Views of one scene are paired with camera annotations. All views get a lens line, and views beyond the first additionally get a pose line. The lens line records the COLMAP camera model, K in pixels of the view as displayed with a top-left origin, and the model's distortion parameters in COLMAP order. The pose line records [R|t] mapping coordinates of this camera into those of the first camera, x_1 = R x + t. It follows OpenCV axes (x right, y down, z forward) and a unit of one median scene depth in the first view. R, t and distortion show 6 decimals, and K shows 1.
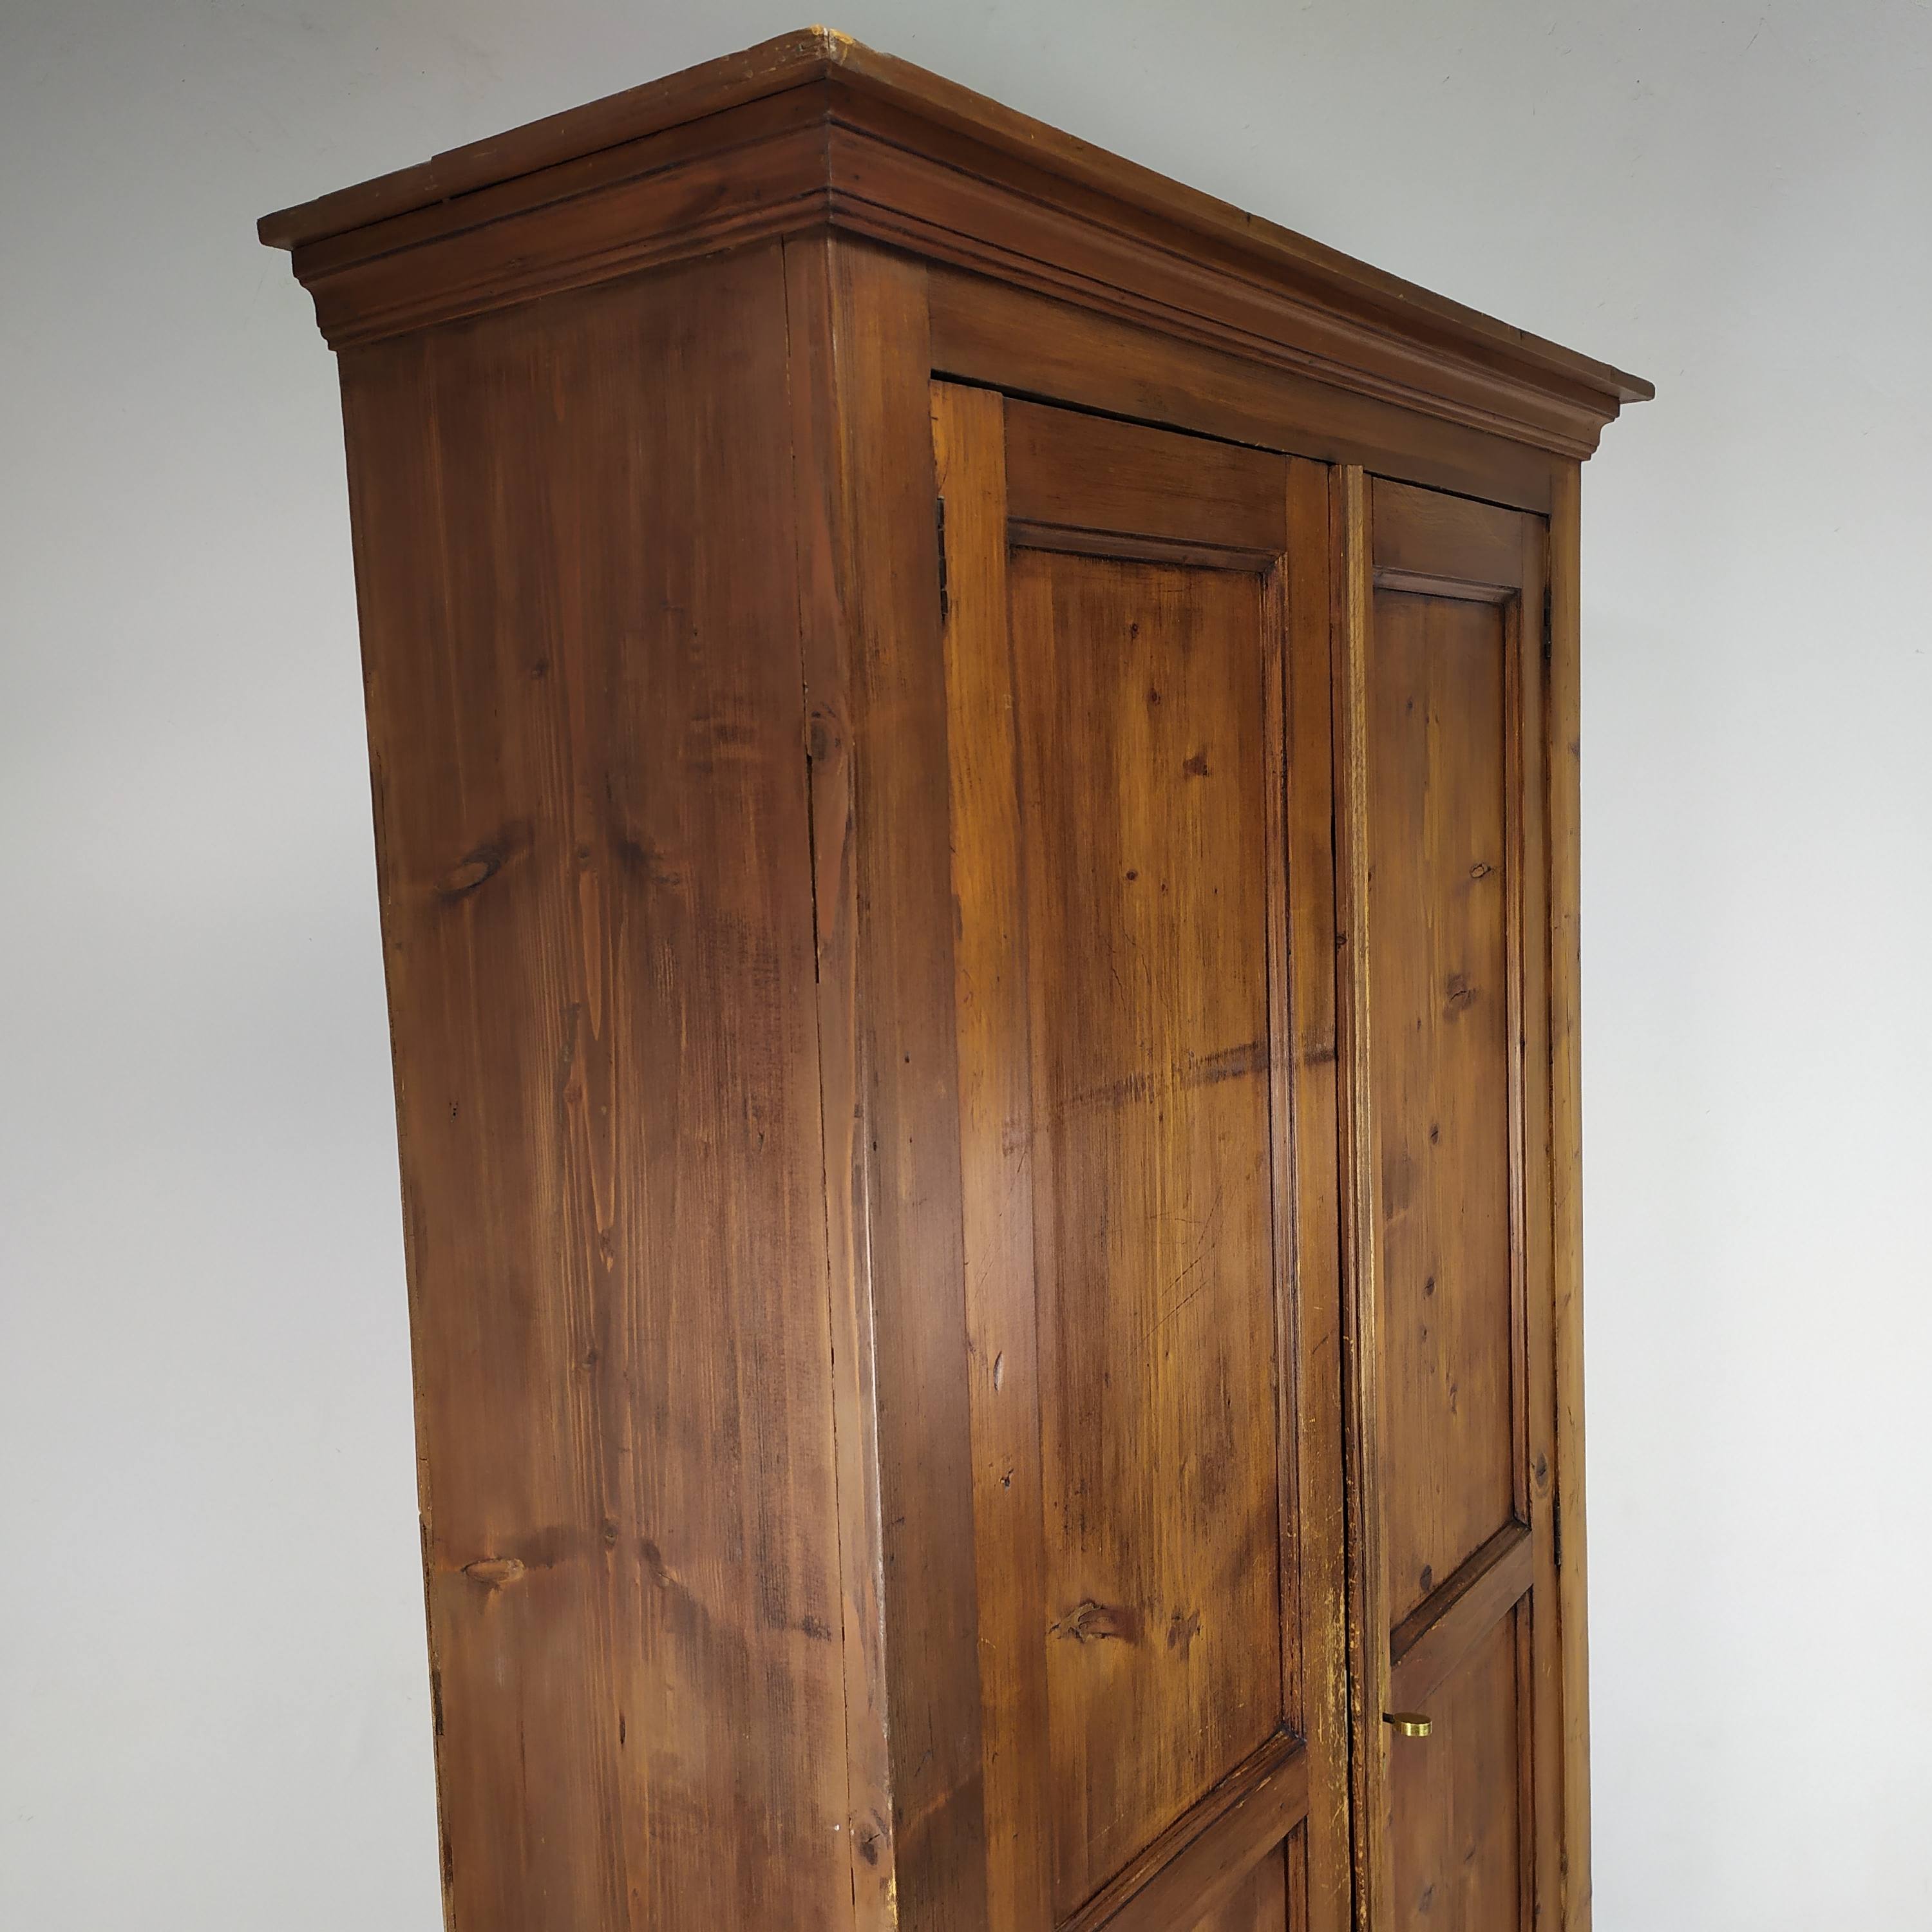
lens RADIAL K [[1919.0, 0, 961.4], [0, 1919.0, 964.9], [0, 0, 1]] dist [0.050144, 0.000000]
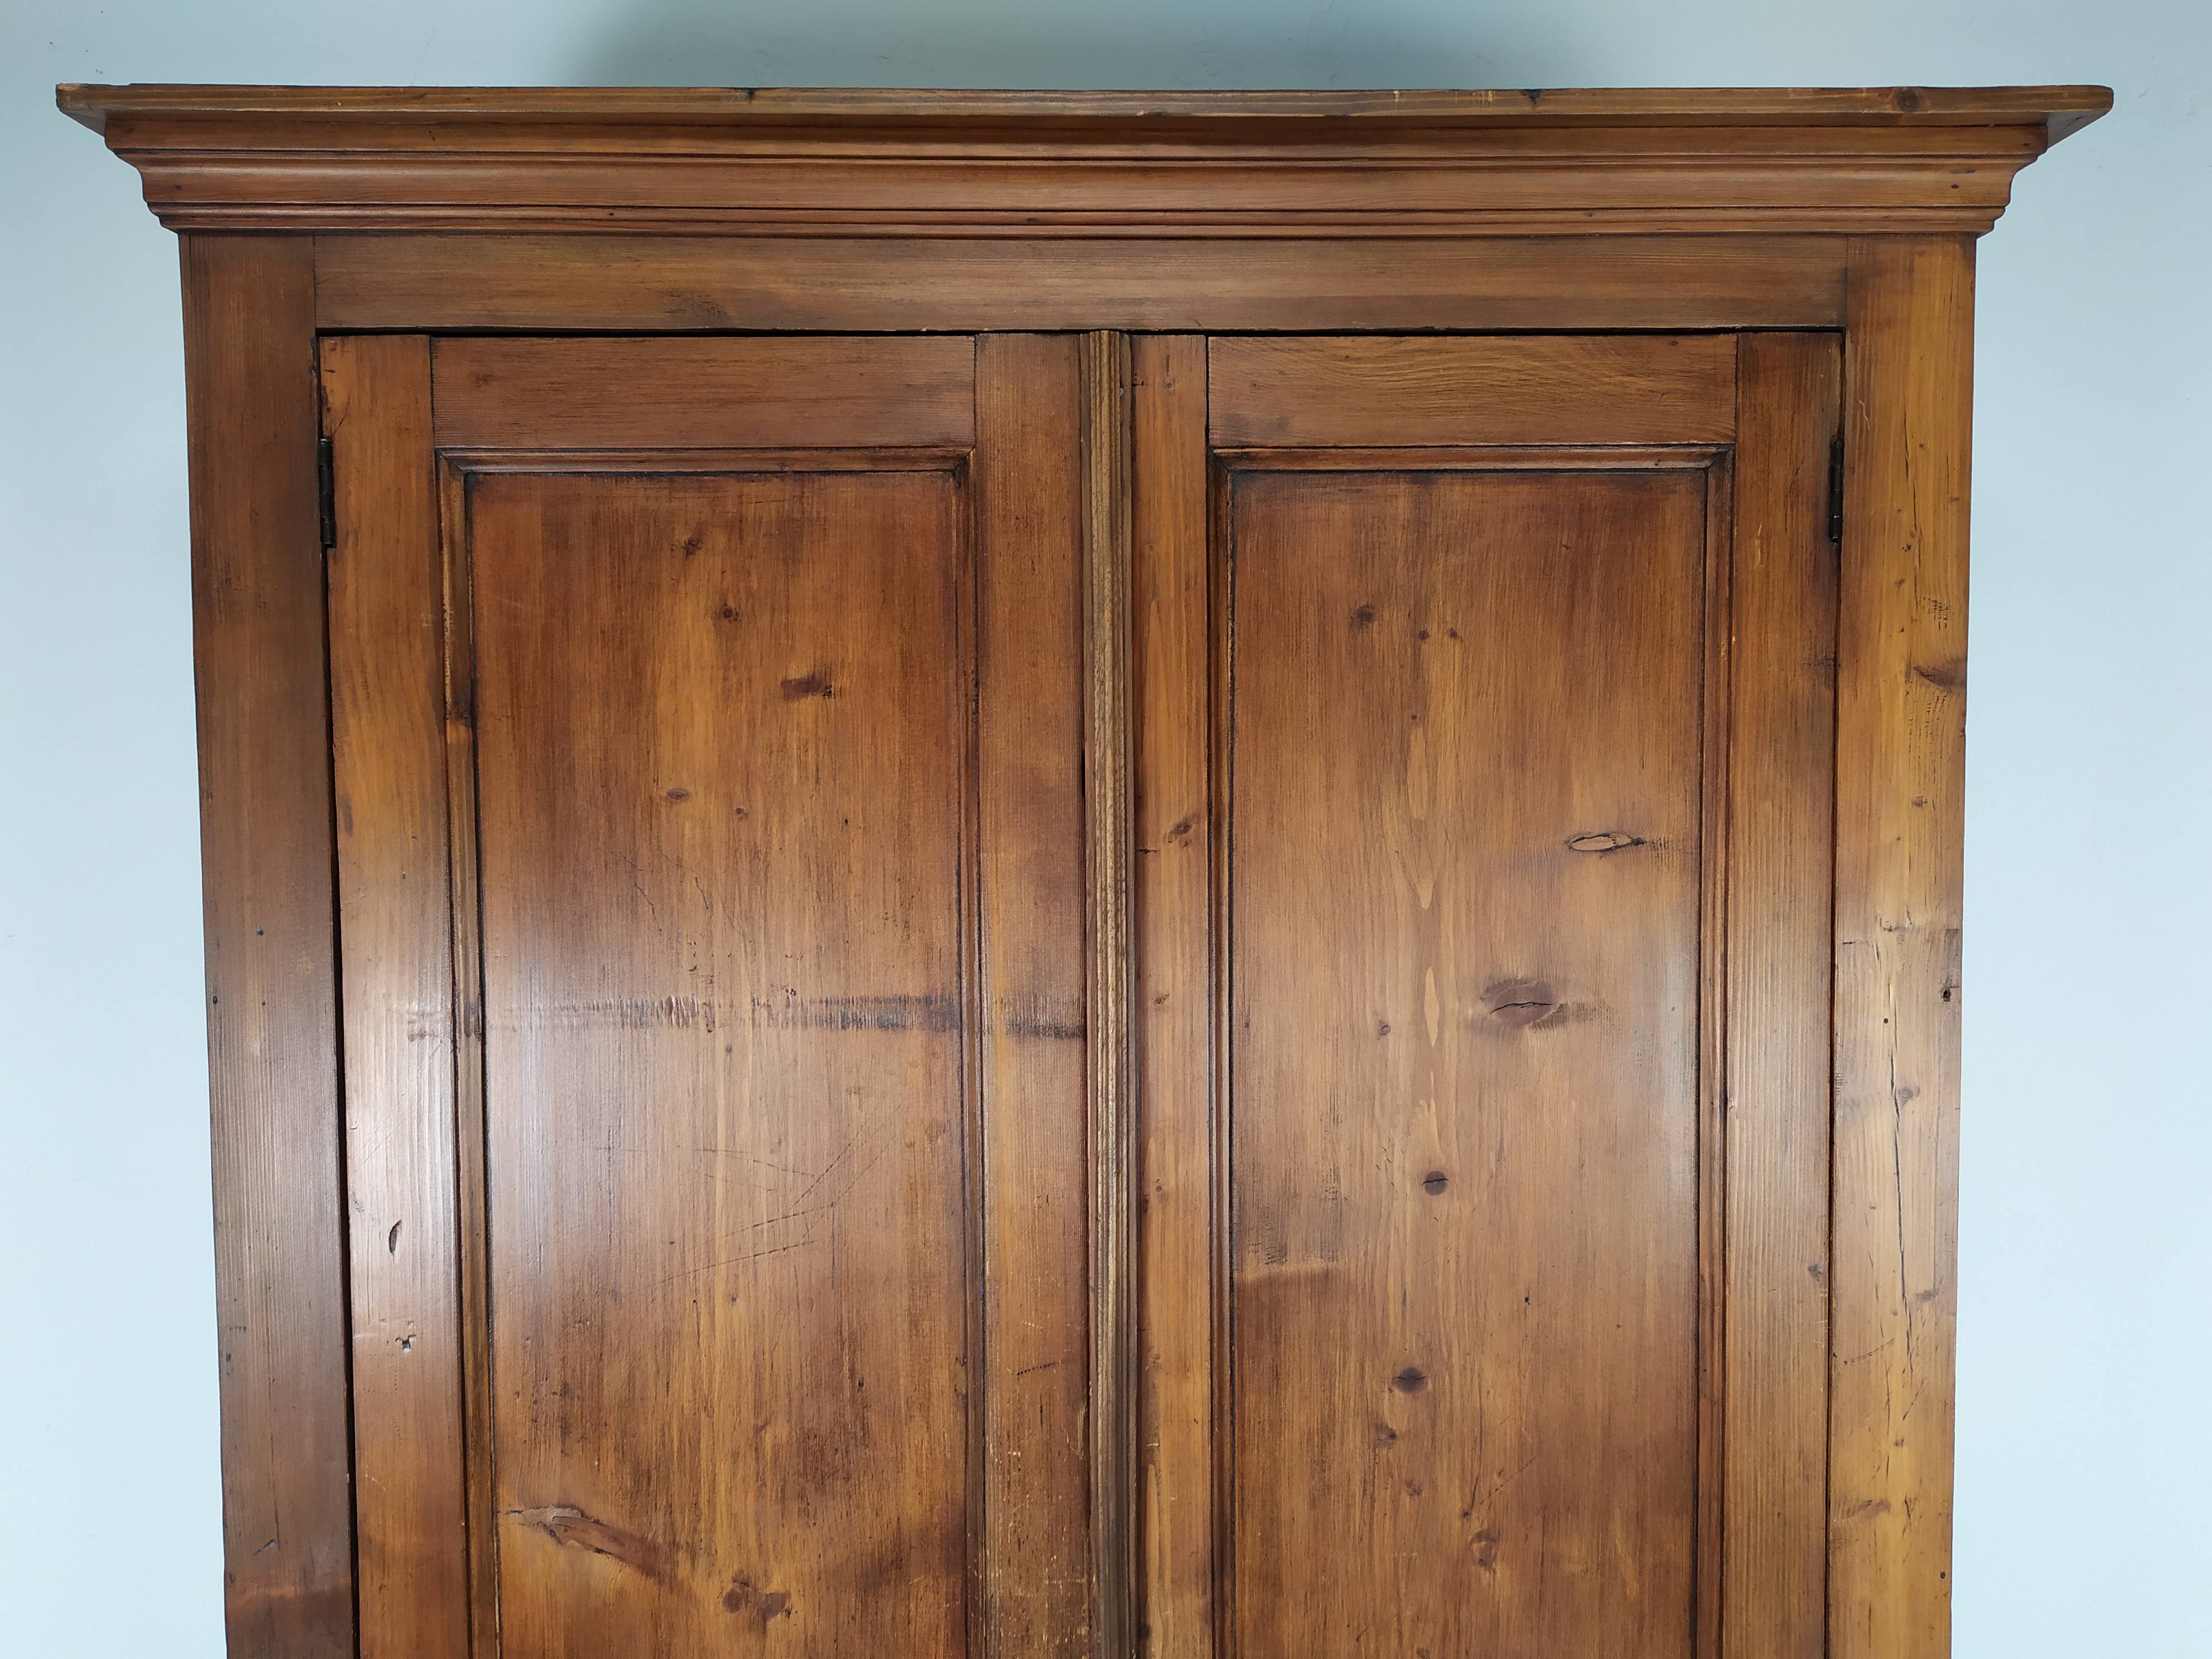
lens RADIAL K [[1678.1, 0, 1149.6], [0, 1678.1, 823.5], [0, 0, 1]] dist [0.052905, -0.055081]
pose [[0.612056, 0.073990, -0.787346, 0.911478], [-0.095281, 0.995260, 0.019461, -0.071715], [0.785054, 0.063108, 0.616205, 0.658644]]
